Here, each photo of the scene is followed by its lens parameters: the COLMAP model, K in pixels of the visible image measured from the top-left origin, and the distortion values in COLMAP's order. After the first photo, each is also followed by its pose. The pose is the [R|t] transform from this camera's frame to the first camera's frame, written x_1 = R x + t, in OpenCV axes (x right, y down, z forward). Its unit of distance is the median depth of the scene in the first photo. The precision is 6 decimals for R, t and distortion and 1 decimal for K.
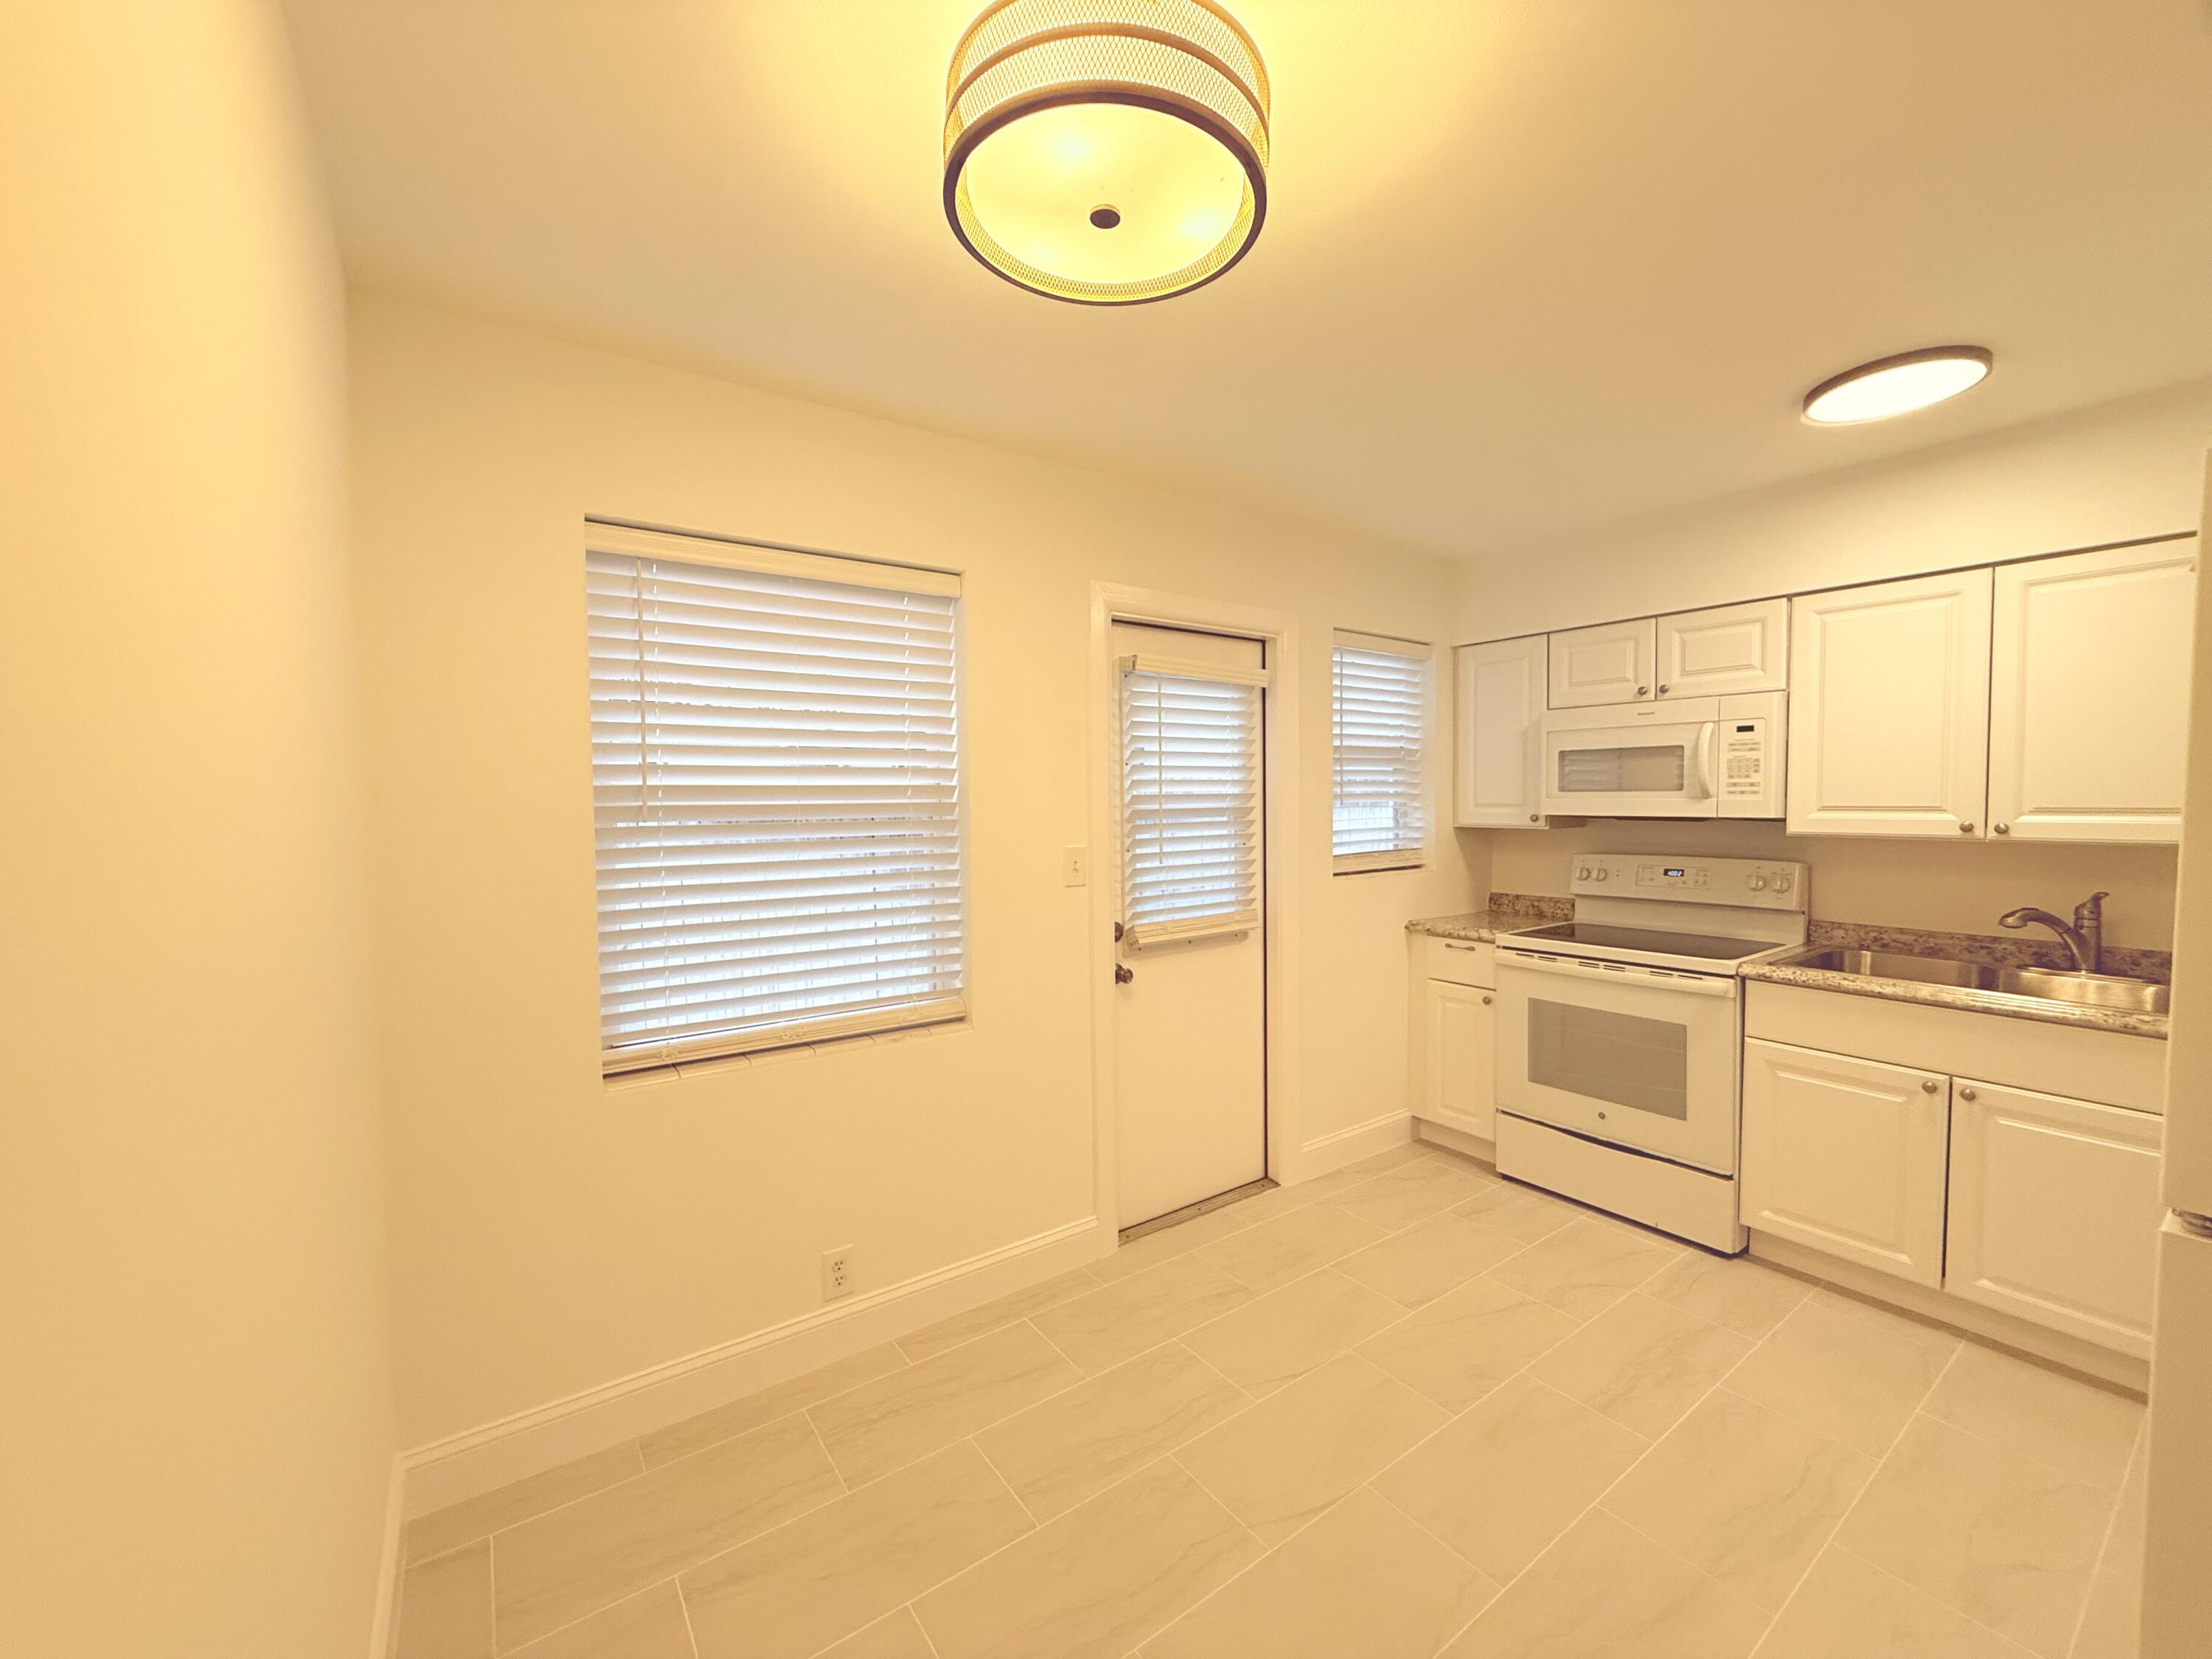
lens RADIAL K [[875.8, 0, 1104.8], [0, 875.8, 829.2], [0, 0, 1]] dist [-0.001484, -0.000198]
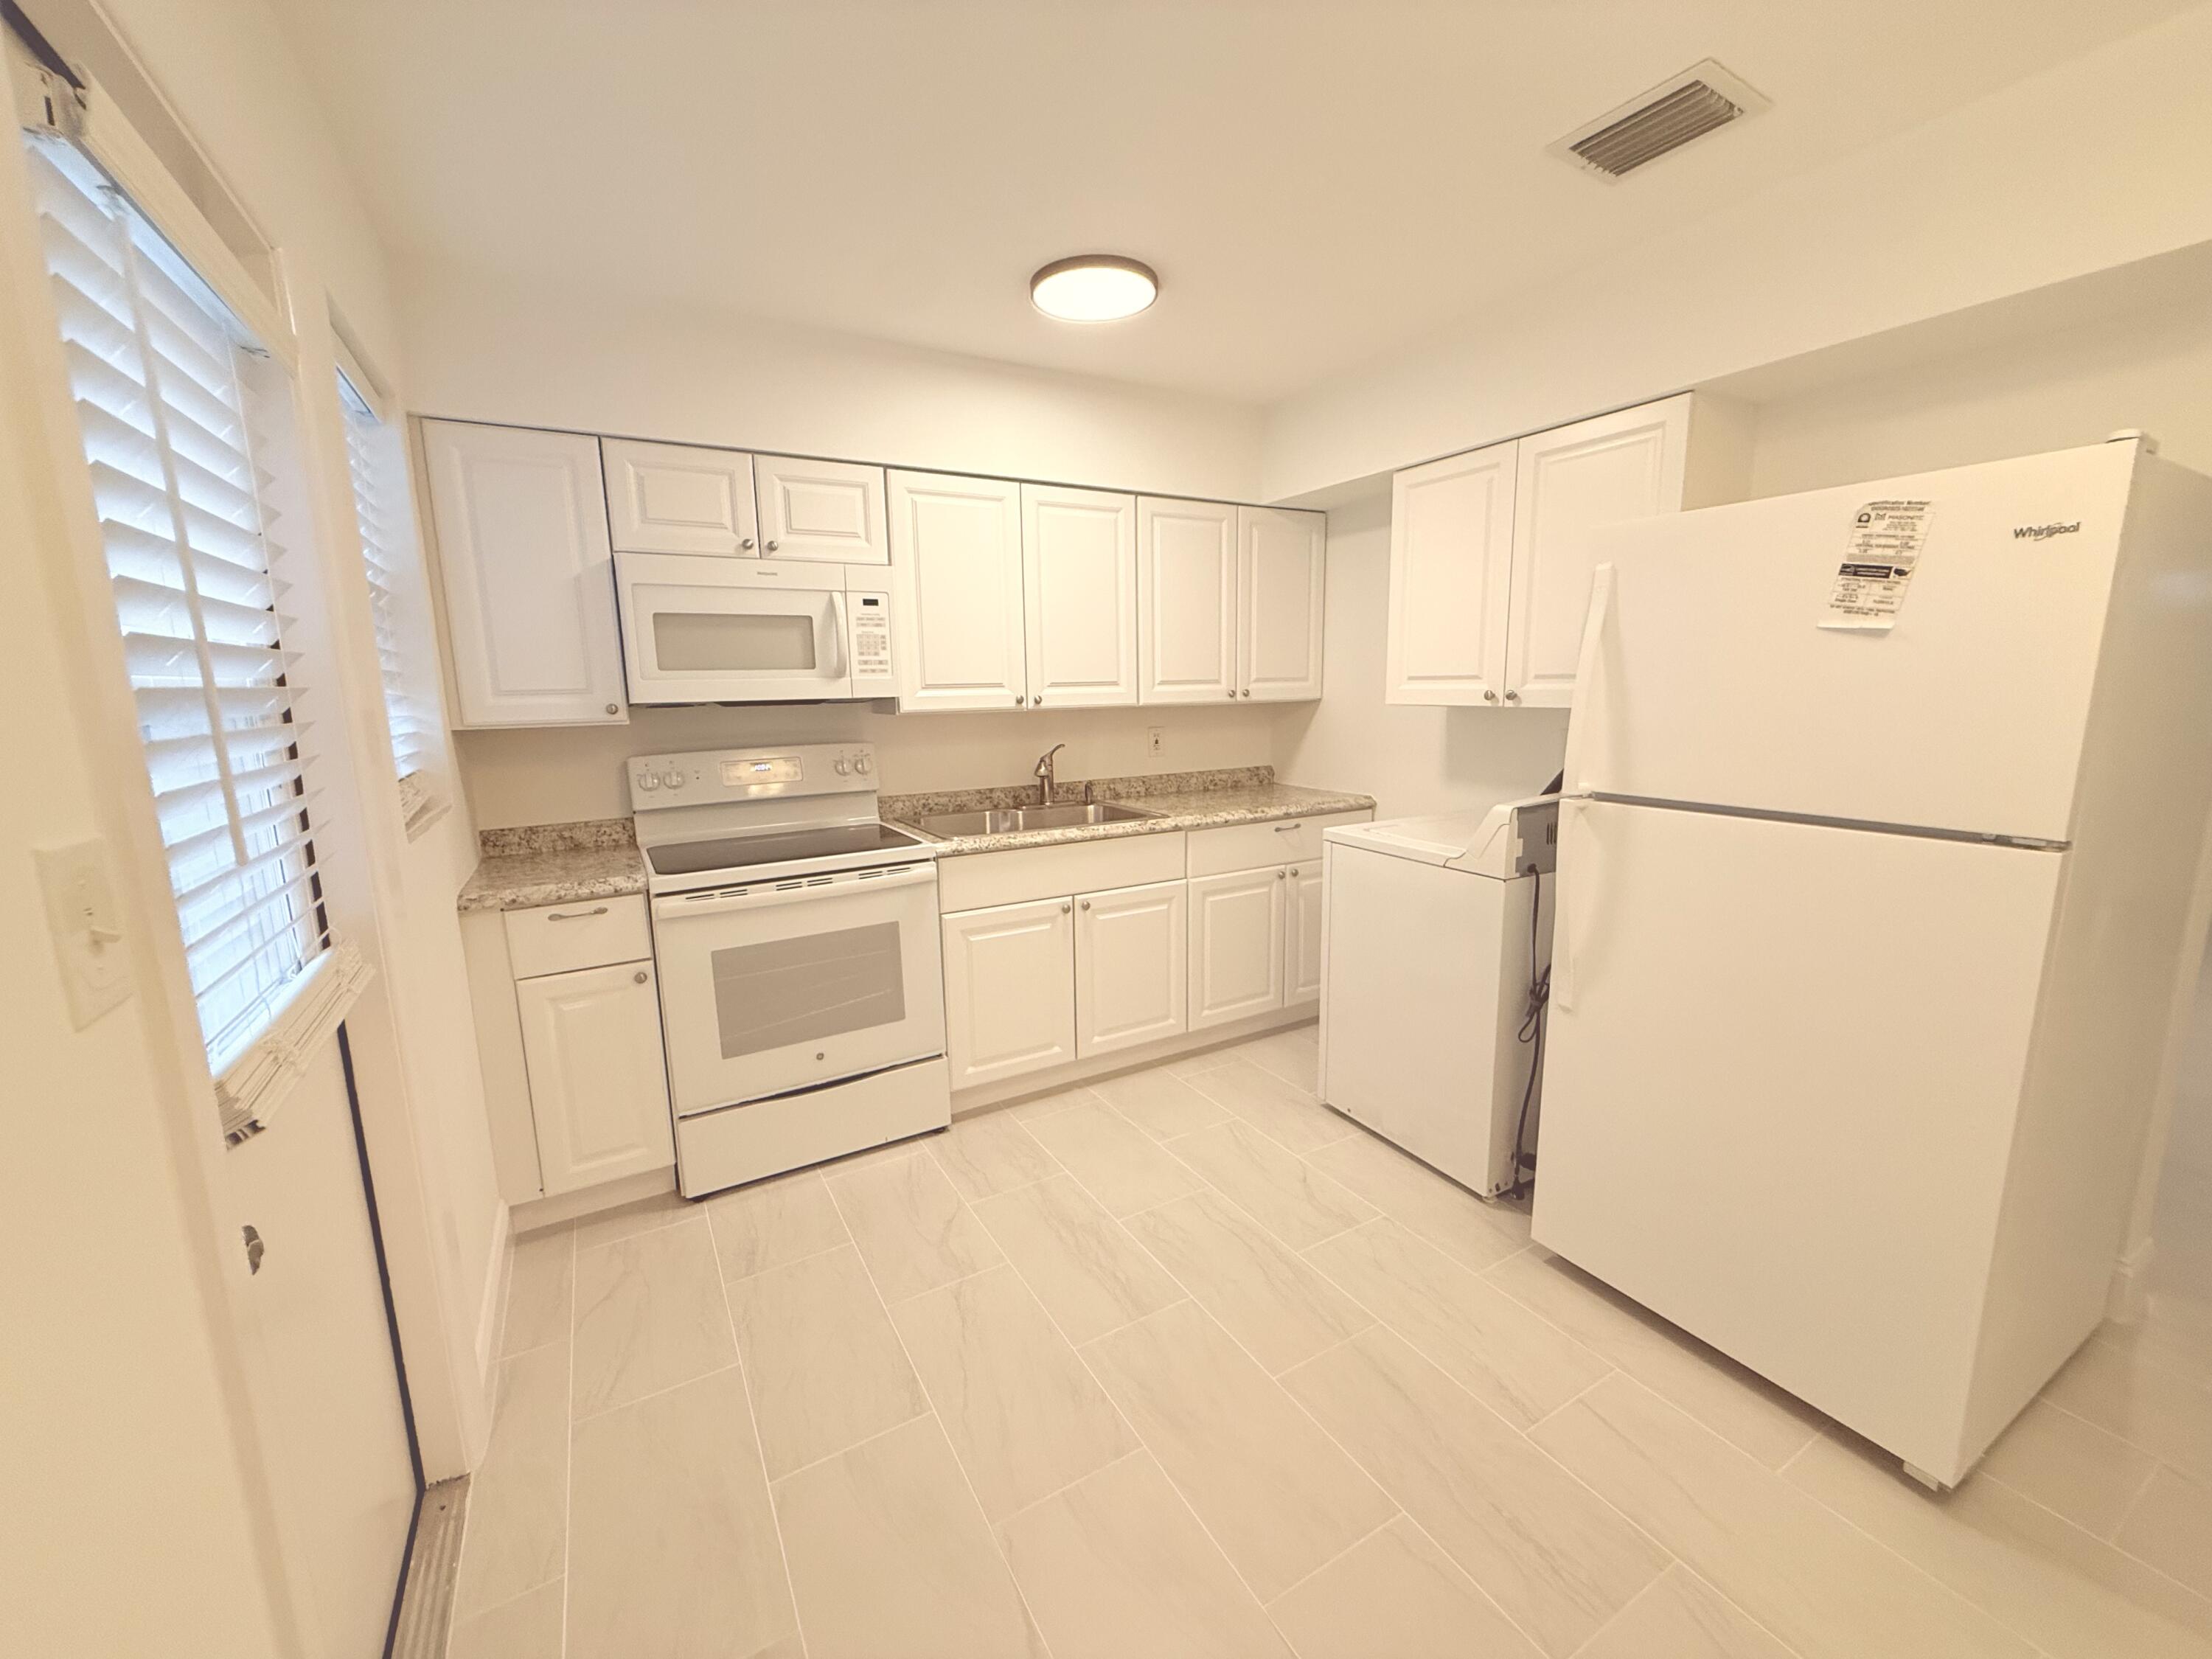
lens RADIAL K [[875.8, 0, 1098.9], [0, 875.8, 830.1], [0, 0, 1]] dist [-0.001484, -0.000198]
pose [[0.100783, -0.158795, 0.982154, -0.243102], [0.055923, 0.986524, 0.153763, -0.004316], [-0.993335, 0.039429, 0.108306, 0.763696]]
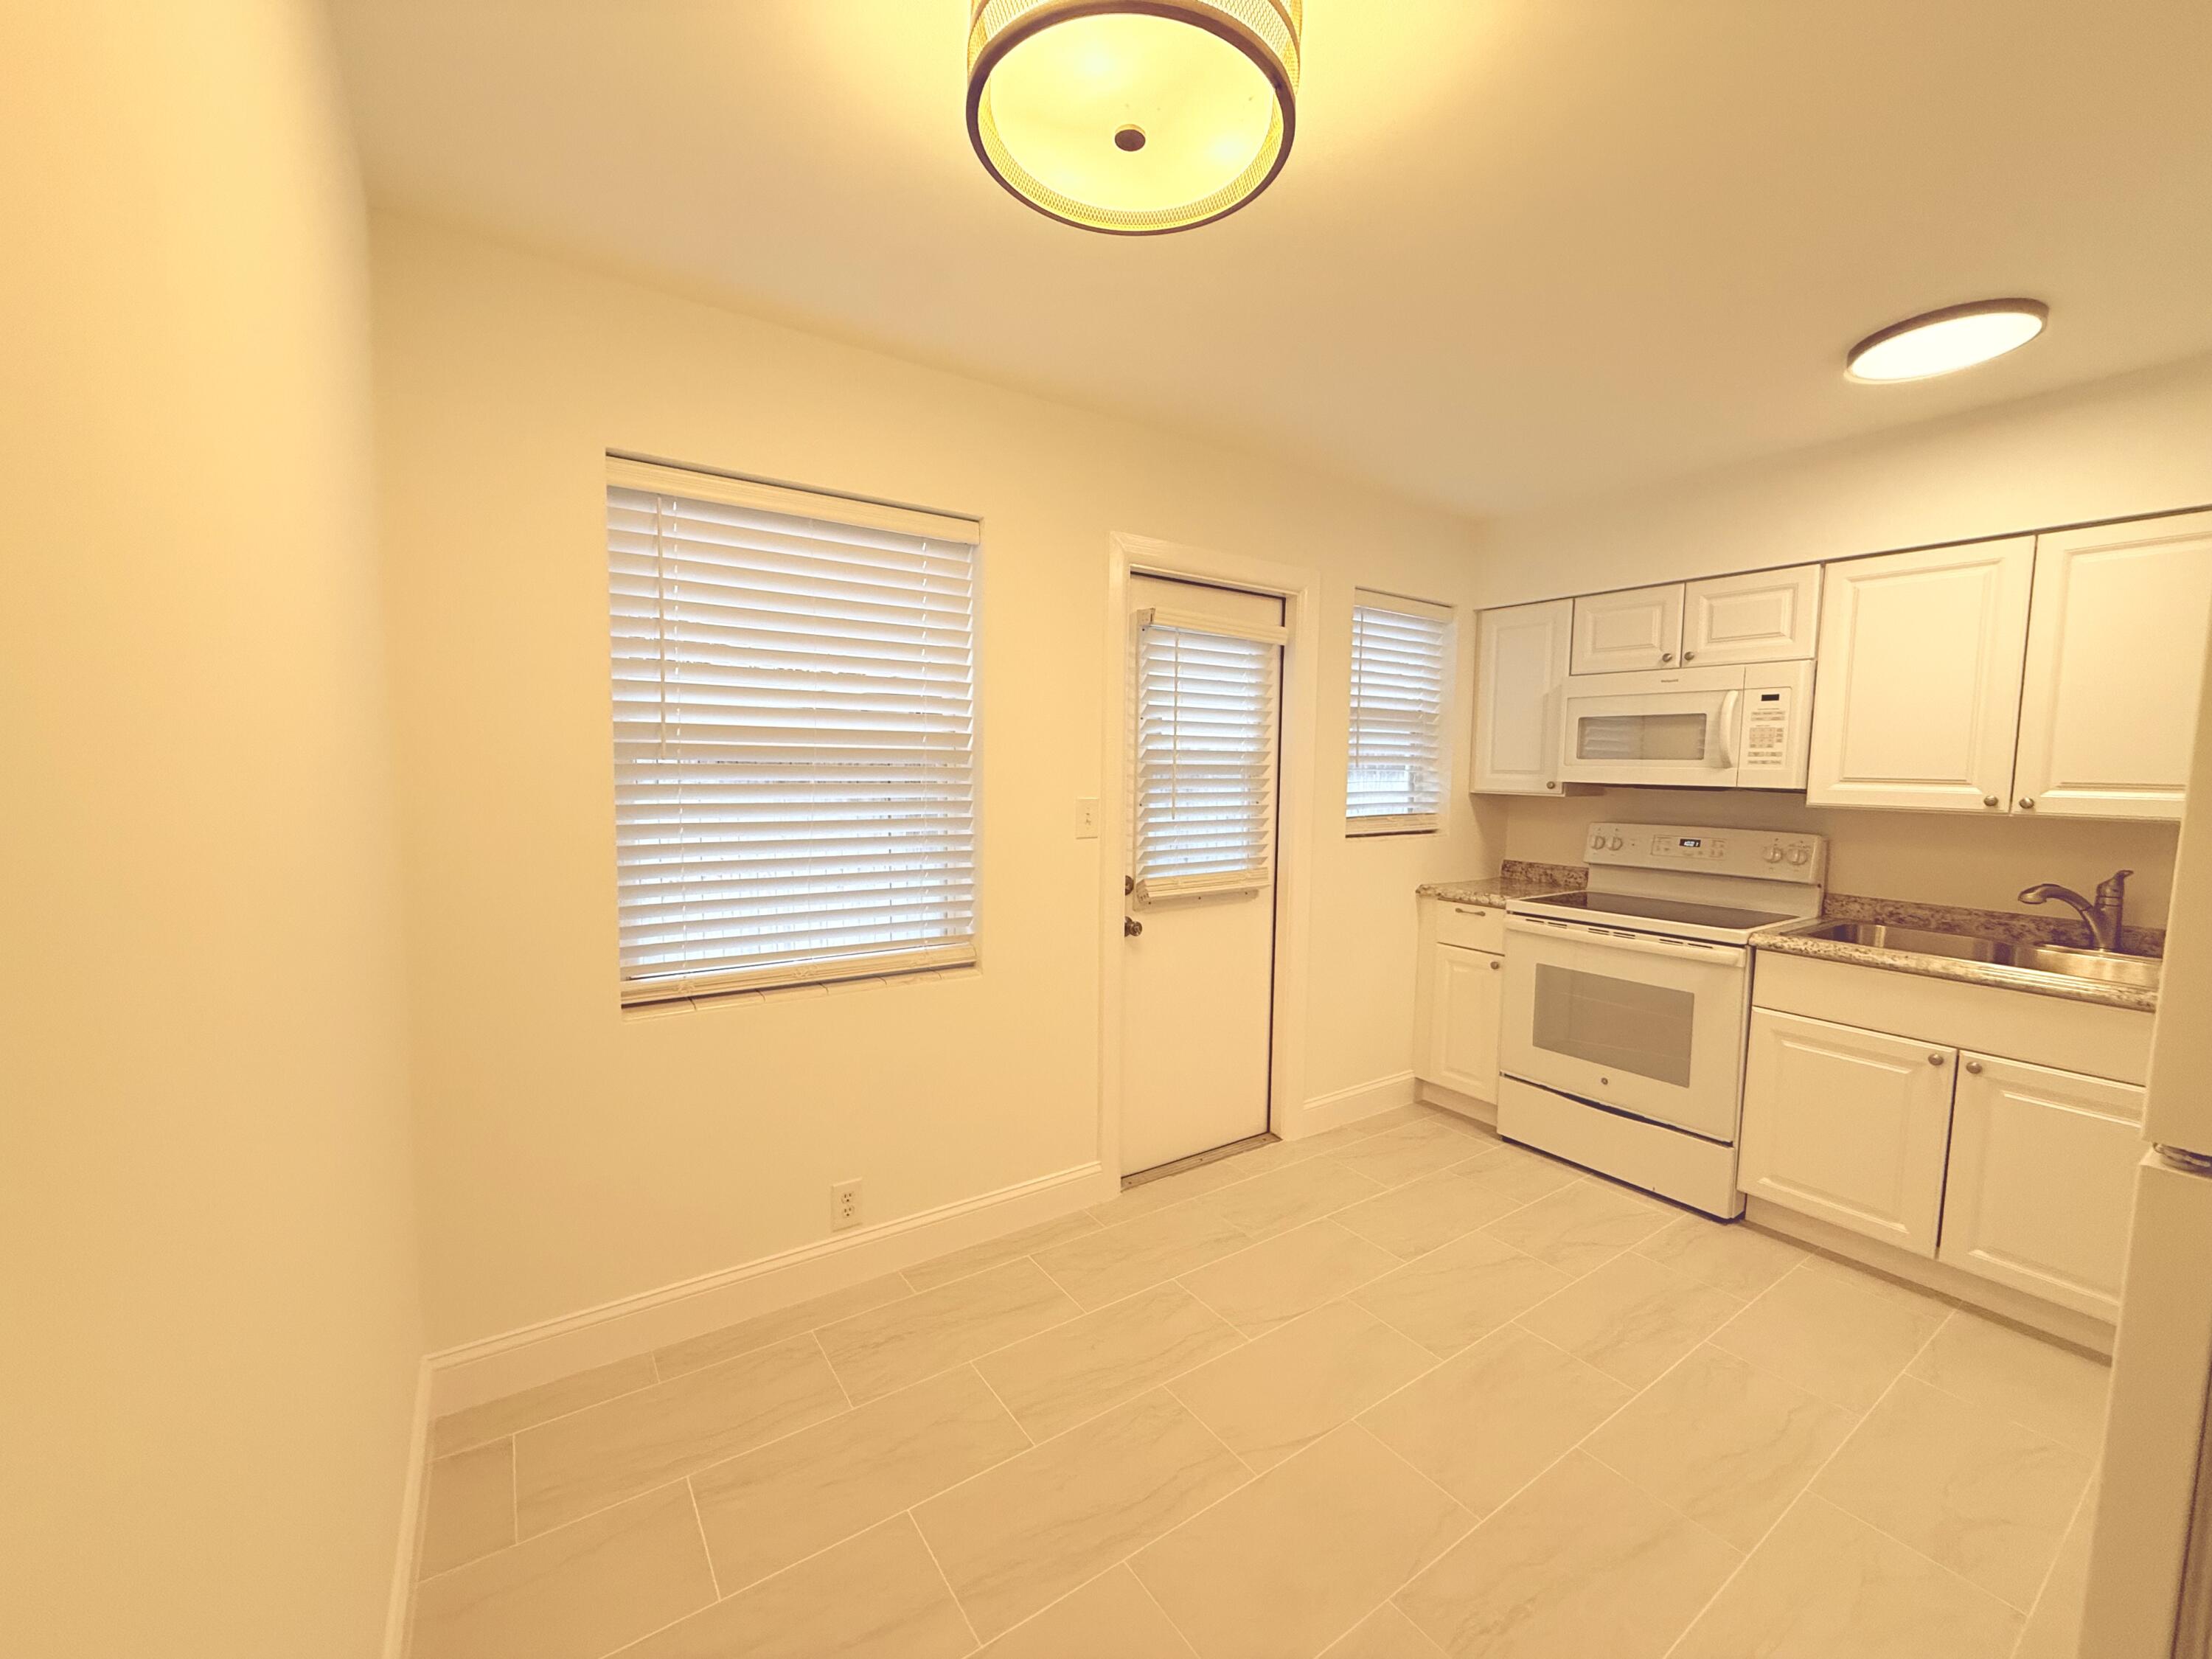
lens RADIAL K [[875.8, 0, 1104.6], [0, 875.8, 828.7], [0, 0, 1]] dist [-0.001484, -0.000198]
pose [[0.999488, 0.026703, -0.017650, 0.004098], [-0.026008, 0.998920, 0.038493, 0.016634], [0.018659, -0.038014, 0.999103, -0.005294]]
